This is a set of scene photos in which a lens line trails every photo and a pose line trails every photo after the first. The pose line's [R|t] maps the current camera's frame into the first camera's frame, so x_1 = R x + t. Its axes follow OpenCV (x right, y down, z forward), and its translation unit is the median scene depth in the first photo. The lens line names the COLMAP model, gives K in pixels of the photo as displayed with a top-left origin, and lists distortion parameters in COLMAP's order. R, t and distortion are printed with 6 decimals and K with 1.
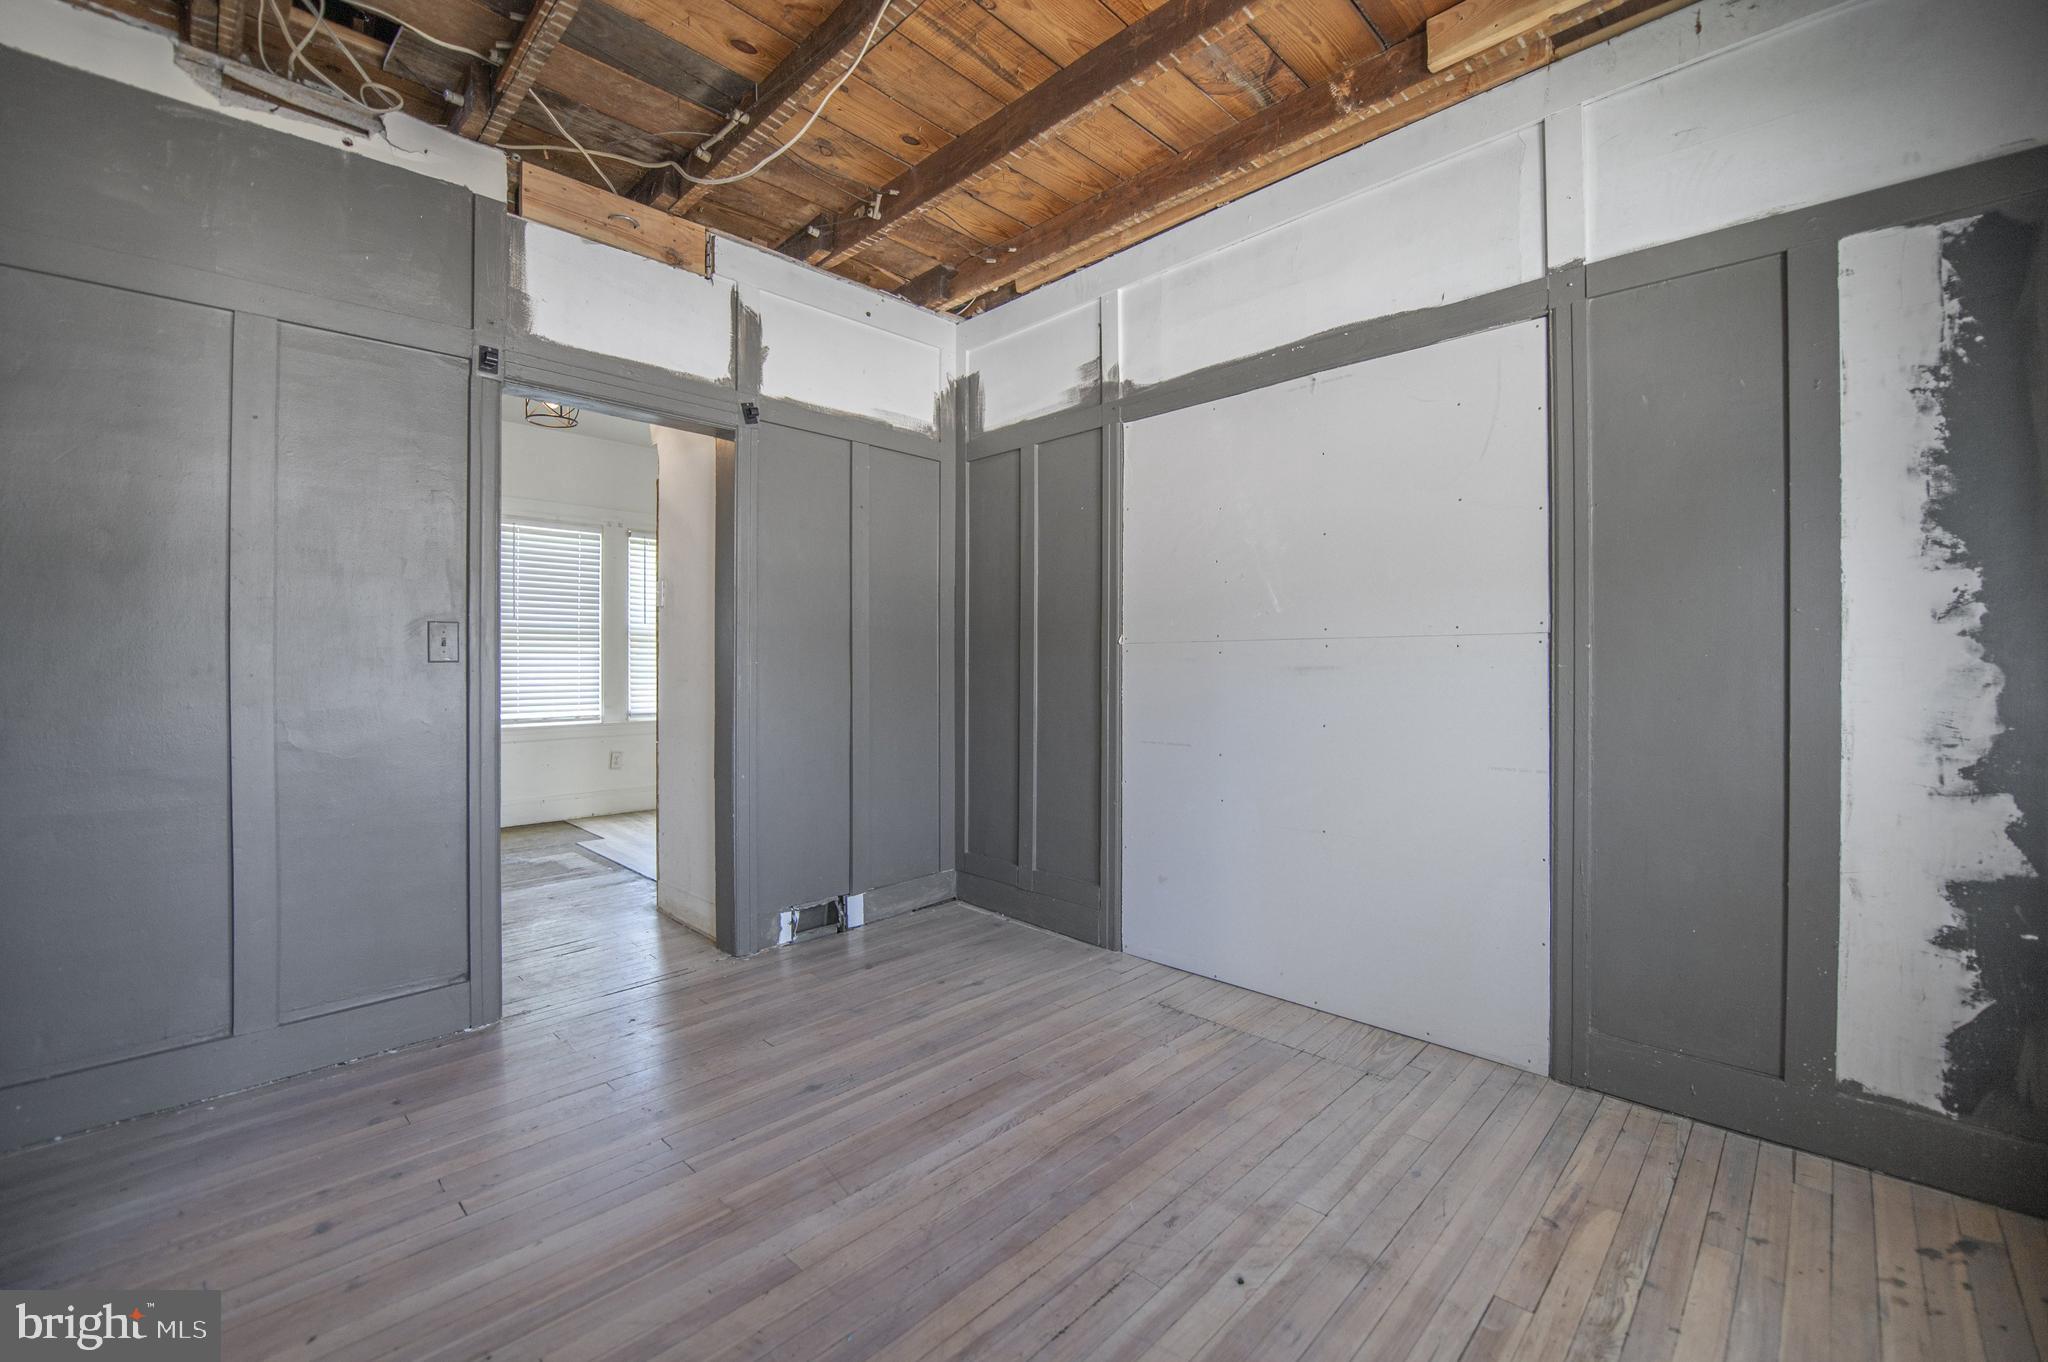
lens RADIAL K [[835.6, 0, 1024.5], [0, 835.6, 661.2], [0, 0, 1]] dist [-0.018762, -0.000370]
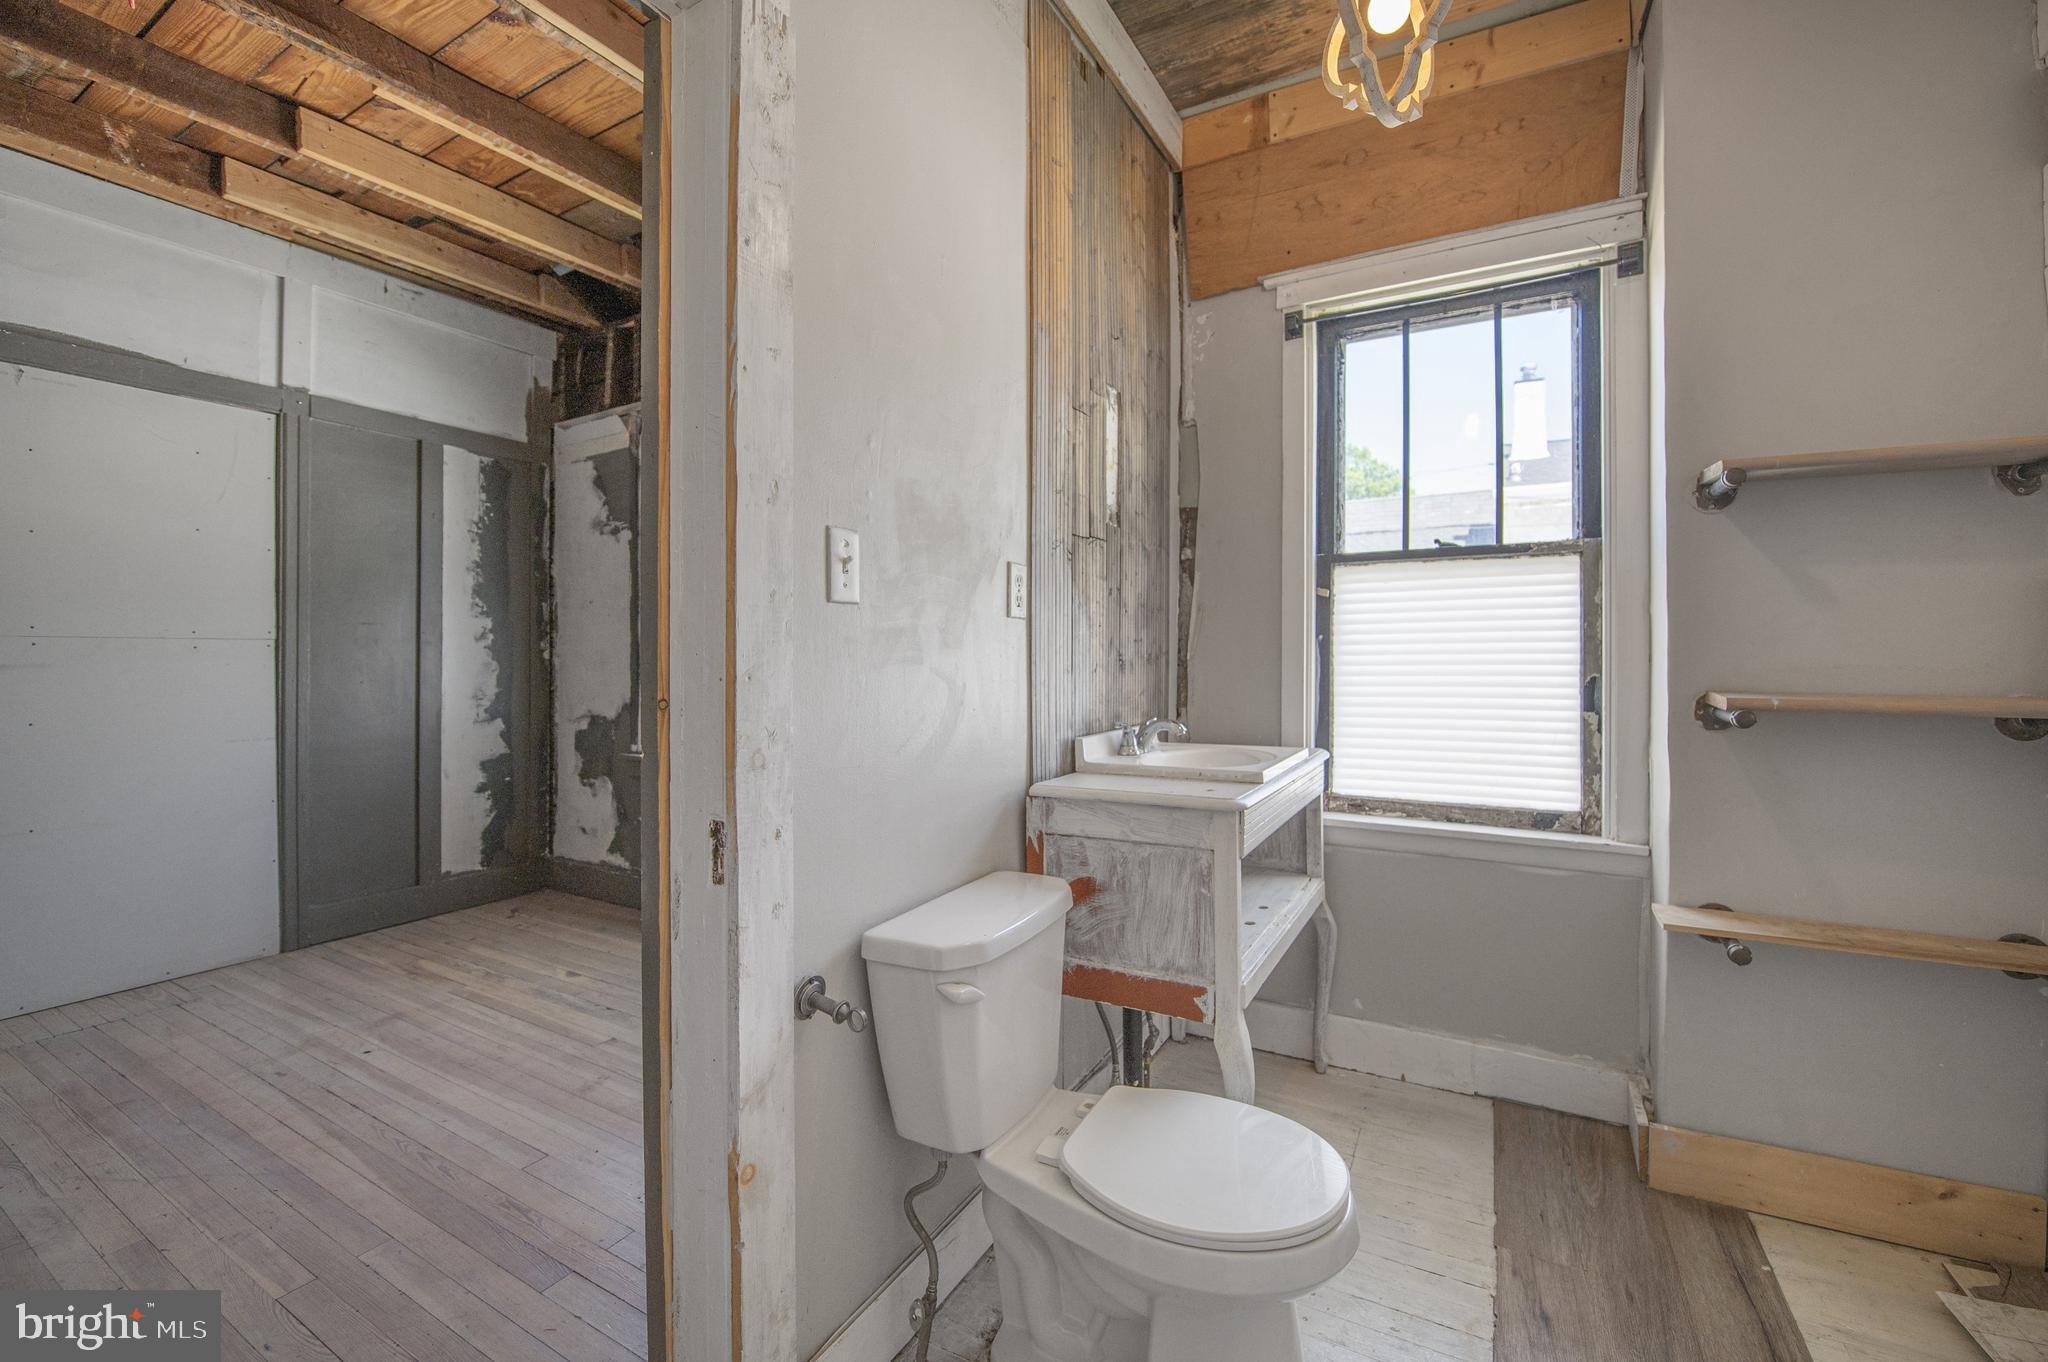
lens RADIAL K [[835.6, 0, 1024.5], [0, 835.6, 661.2], [0, 0, 1]] dist [-0.018762, -0.000370]
pose [[-0.249463, -0.001970, 0.968382, -1.063271], [-0.001860, 0.999997, 0.001556, -0.002181], [-0.968382, -0.001413, -0.249466, 0.117021]]
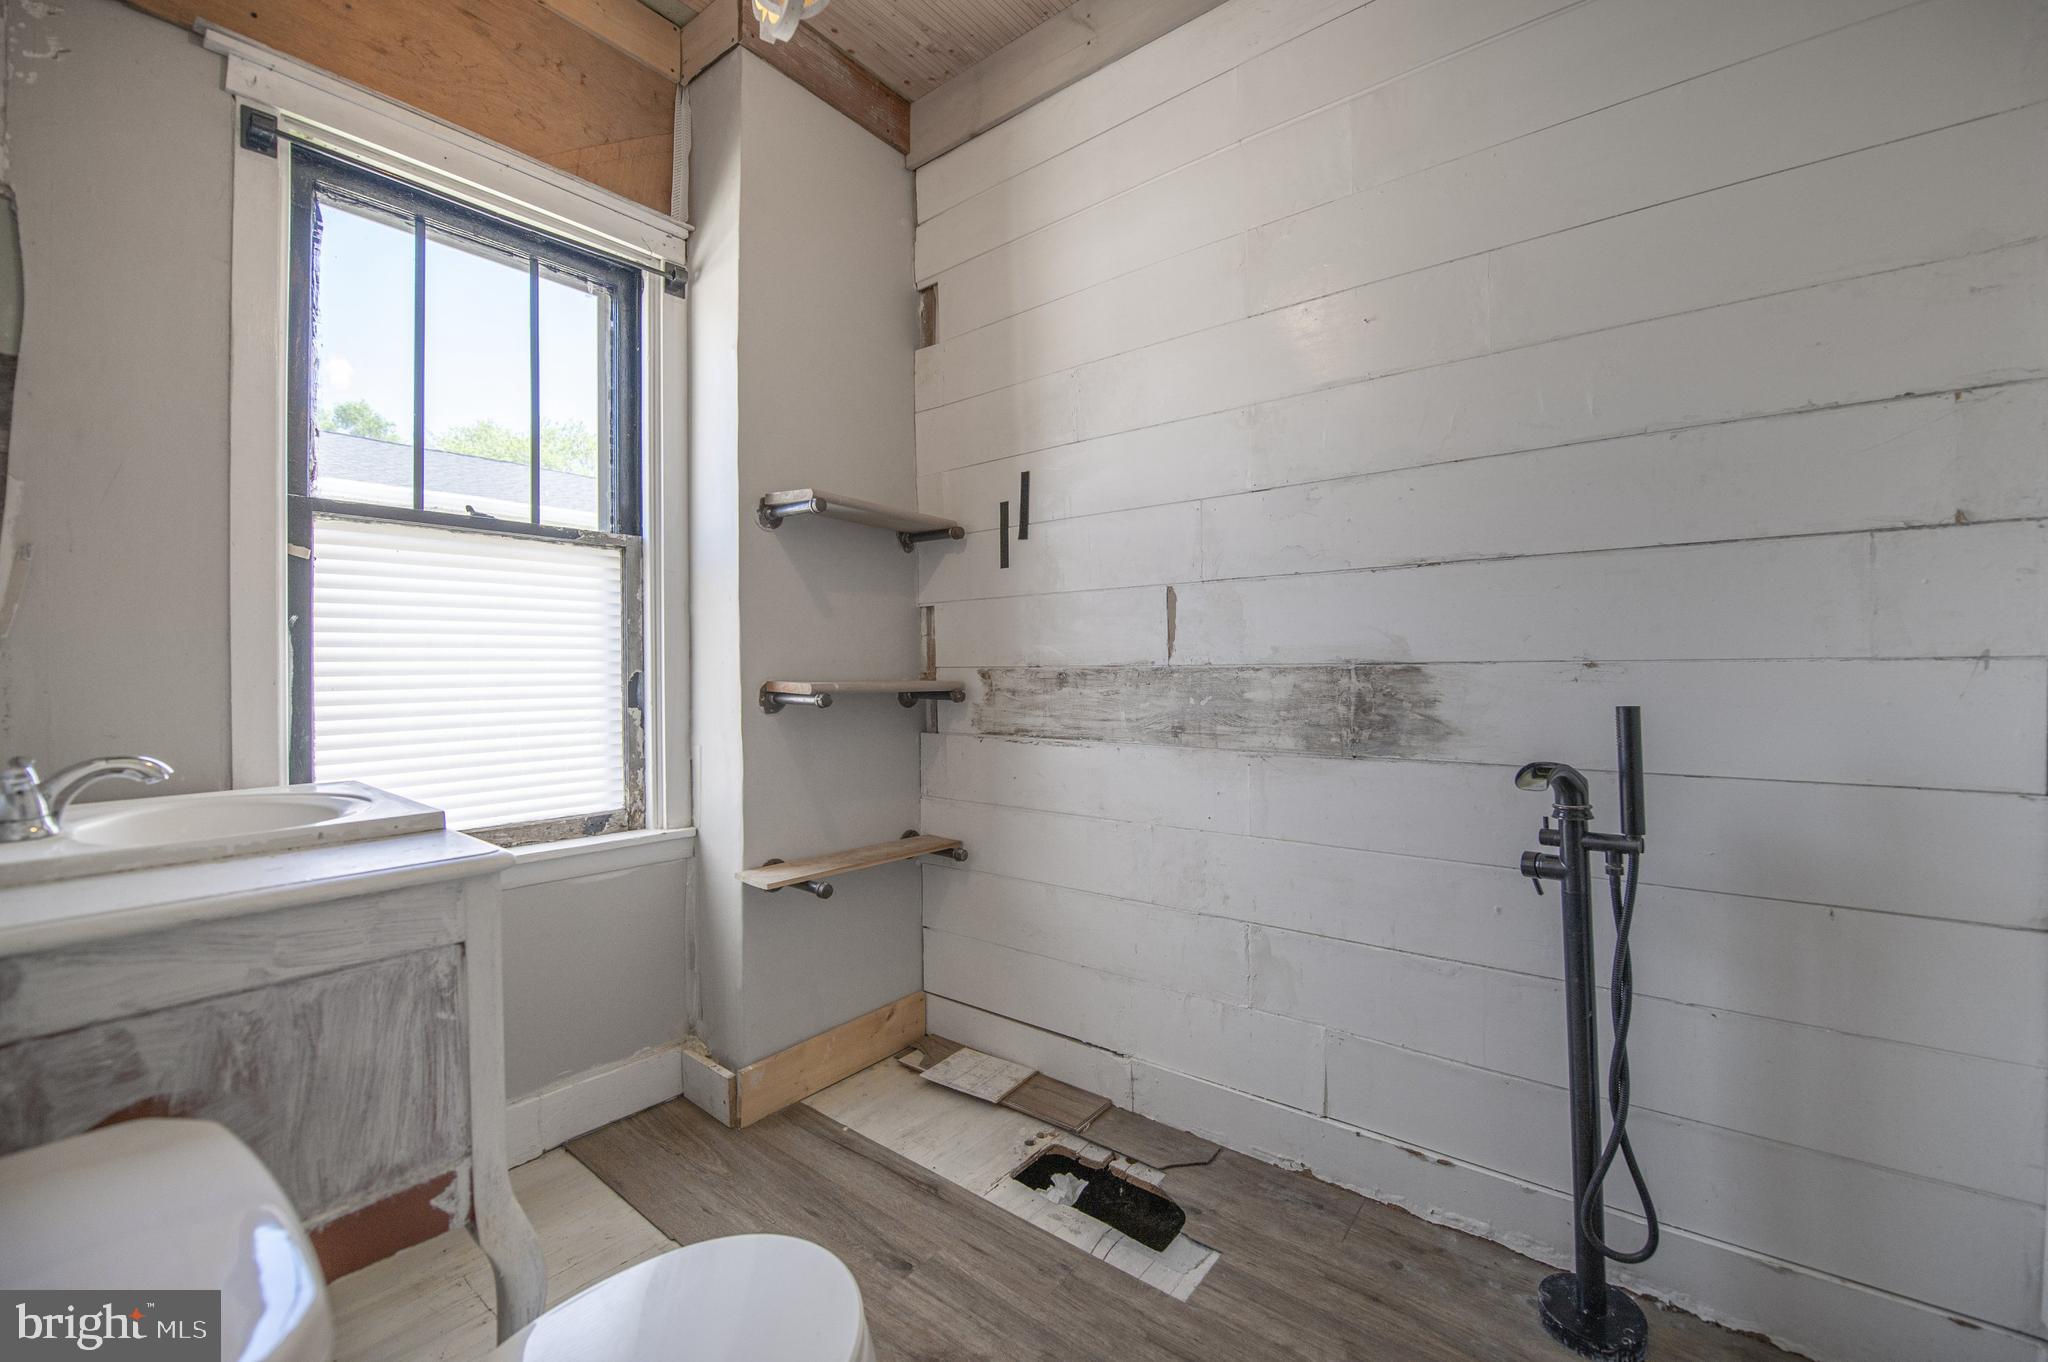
lens RADIAL K [[823.1, 0, 1035.1], [0, 823.1, 673.6], [0, 0, 1]] dist [-0.019979, -0.000297]
pose [[-0.995632, 0.005505, -0.093200, -0.692723], [0.005563, 0.999984, -0.000368, 0.019176], [0.093197, -0.000885, -0.995647, 0.232863]]
